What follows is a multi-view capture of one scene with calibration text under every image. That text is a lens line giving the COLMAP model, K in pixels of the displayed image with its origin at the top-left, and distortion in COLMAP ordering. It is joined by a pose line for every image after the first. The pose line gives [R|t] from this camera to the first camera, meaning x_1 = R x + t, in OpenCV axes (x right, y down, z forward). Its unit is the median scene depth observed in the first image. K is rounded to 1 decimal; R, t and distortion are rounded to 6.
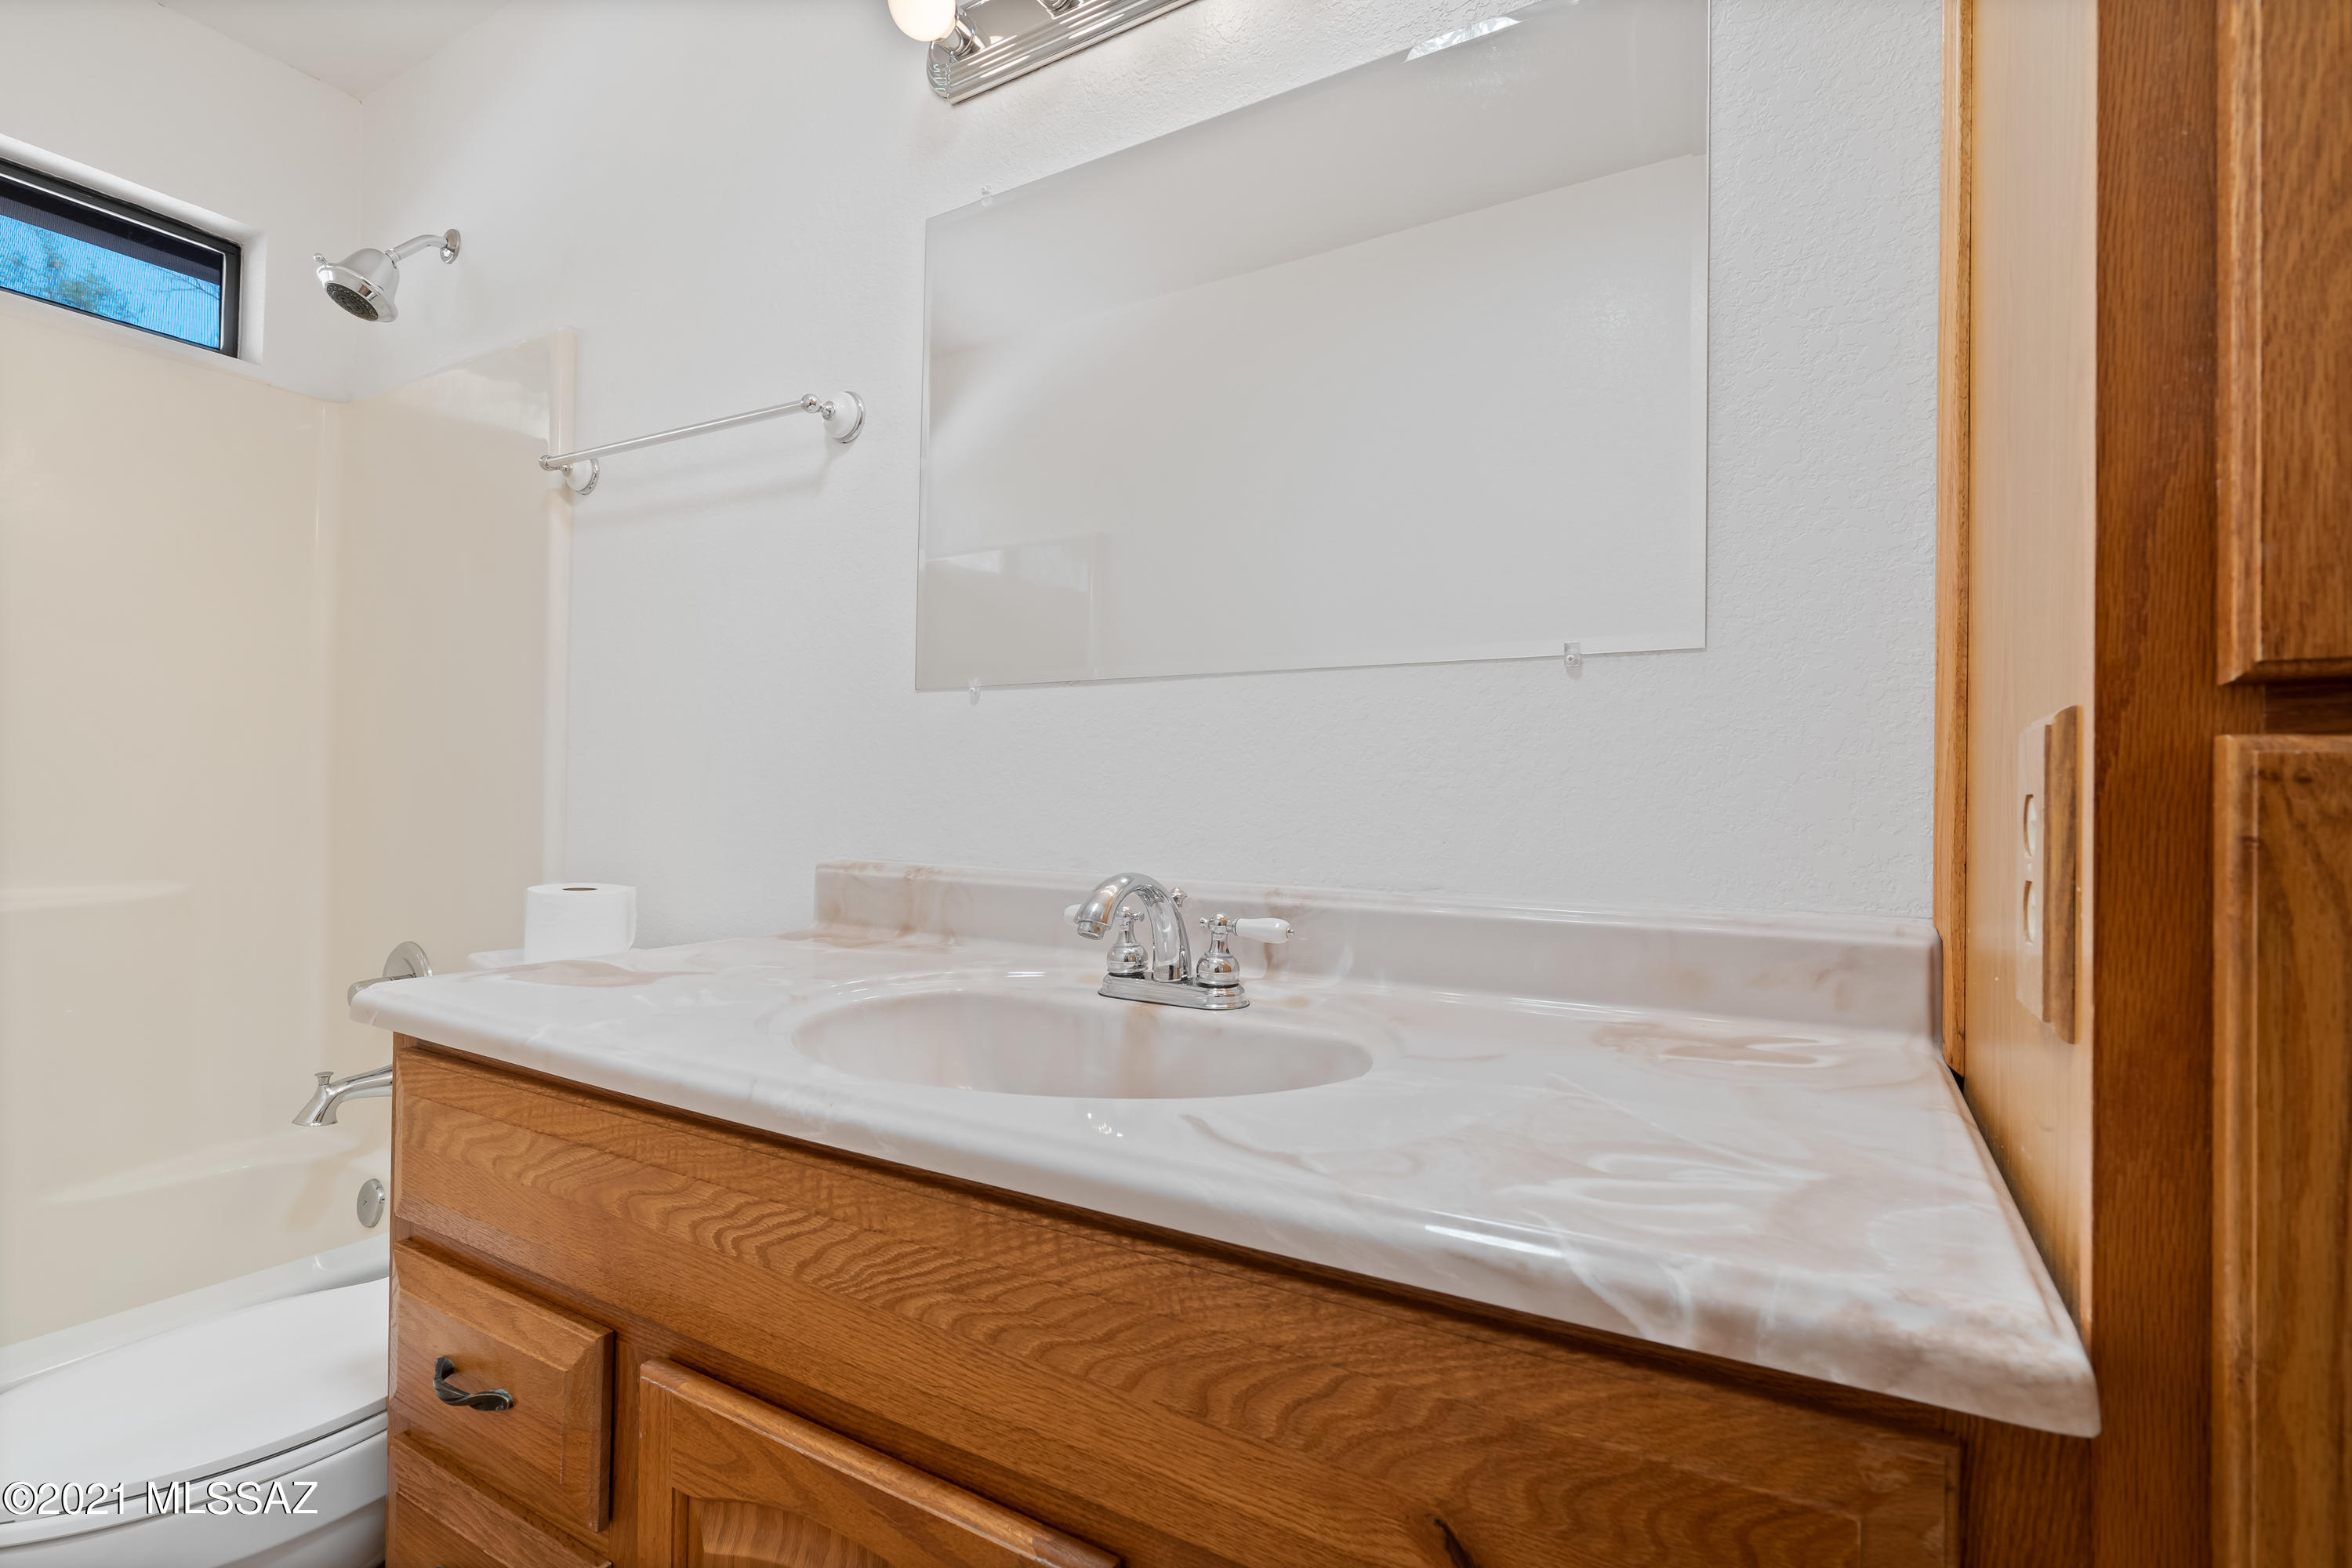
lens RADIAL K [[1084.0, 0, 1187.4], [0, 1084.0, 801.0], [0, 0, 1]] dist [-0.003409, -0.001126]
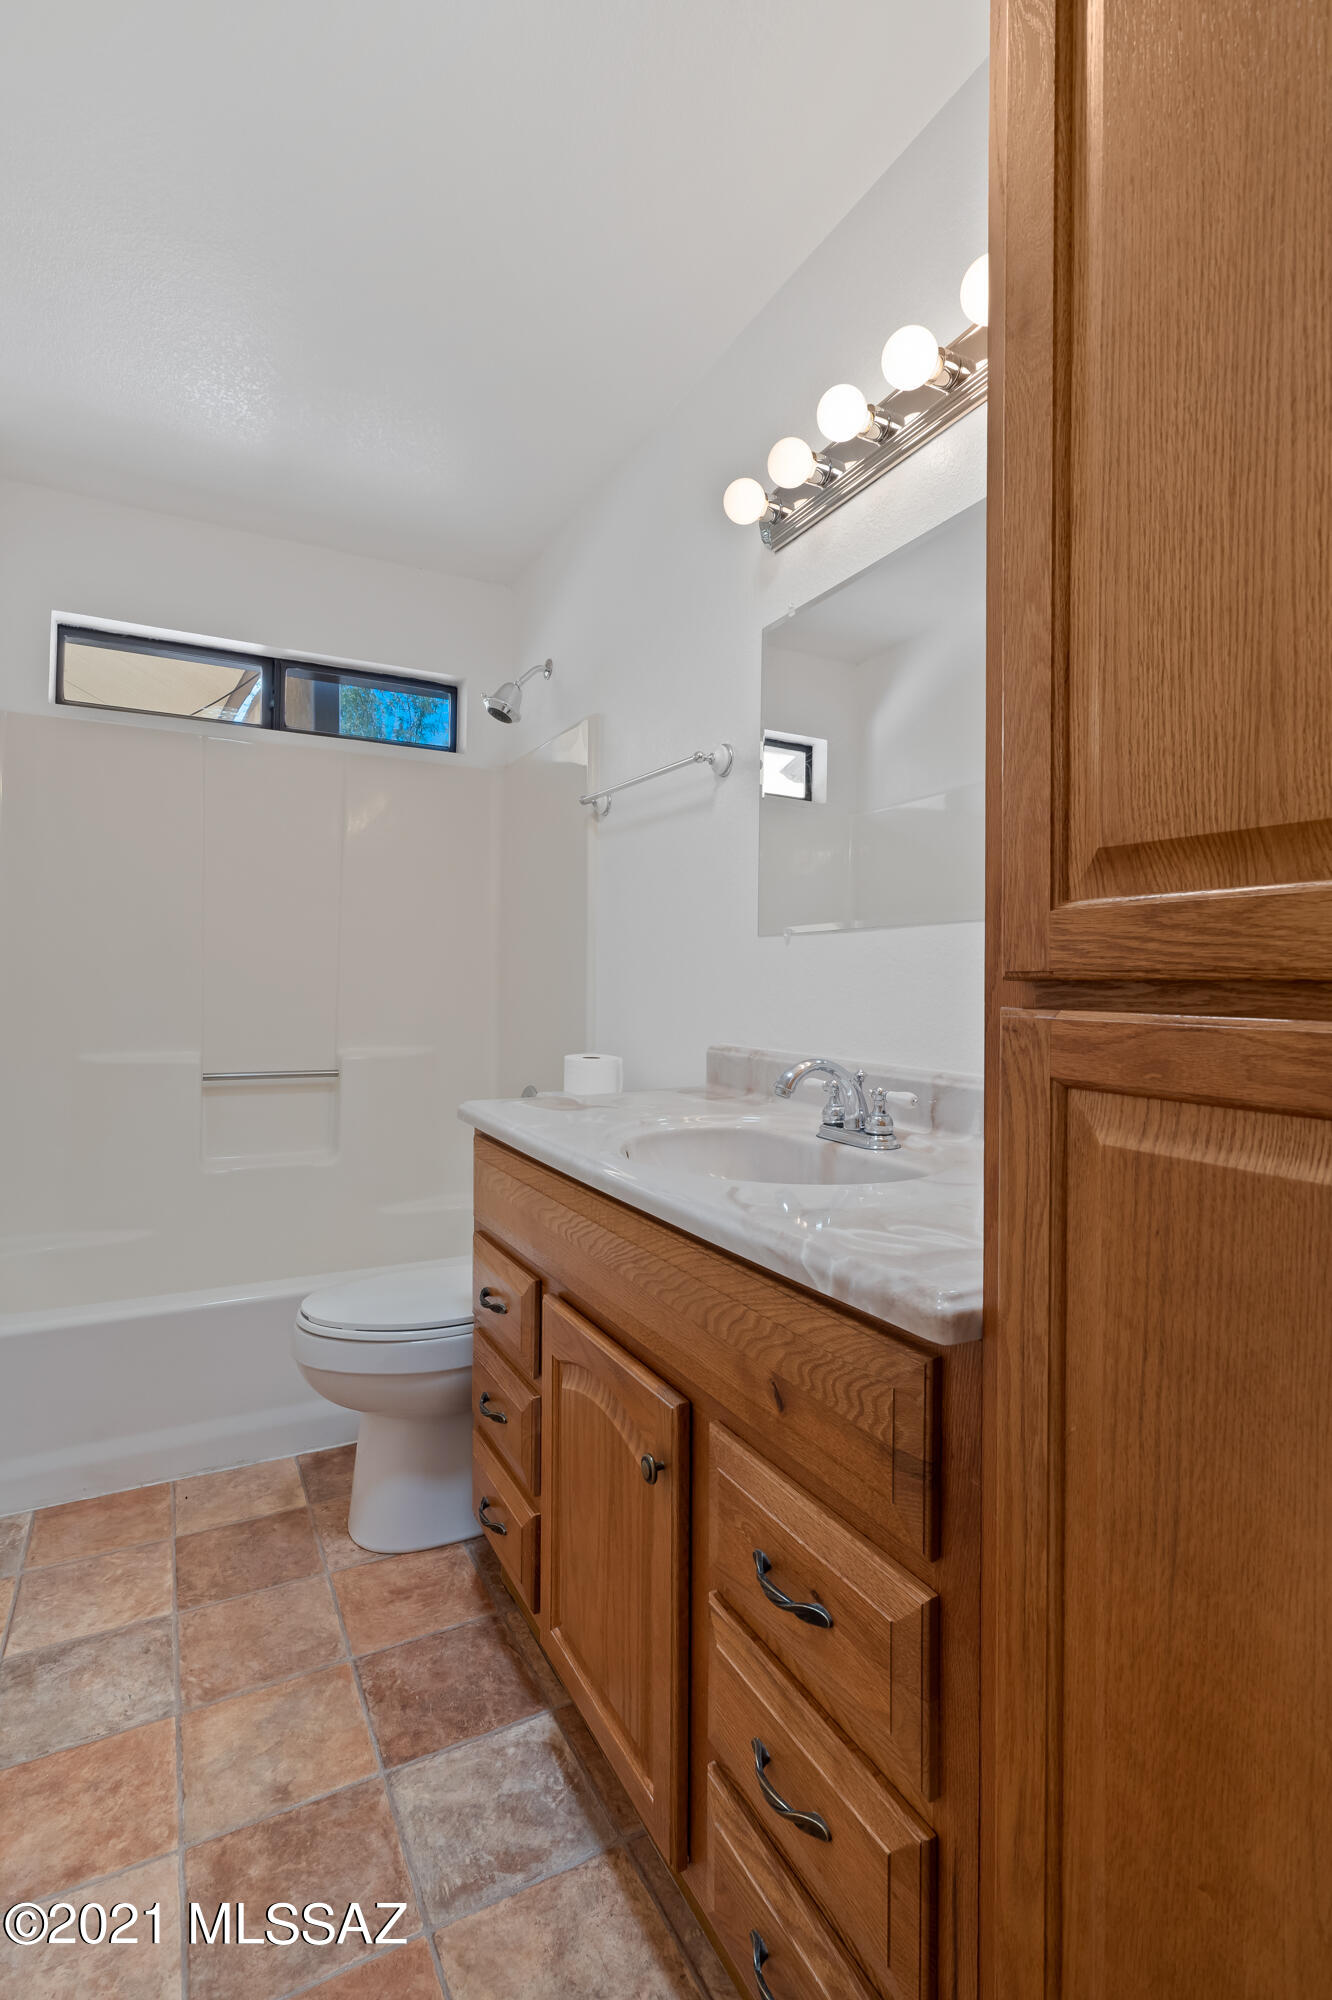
lens RADIAL K [[921.7, 0, 656.4], [0, 921.7, 989.6], [0, 0, 1]] dist [-0.003409, -0.001126]
pose [[0.852621, -0.004588, -0.522509, 0.425584], [0.003128, 0.999988, -0.003676, -0.028957], [0.522520, 0.001500, 0.852626, -0.262151]]
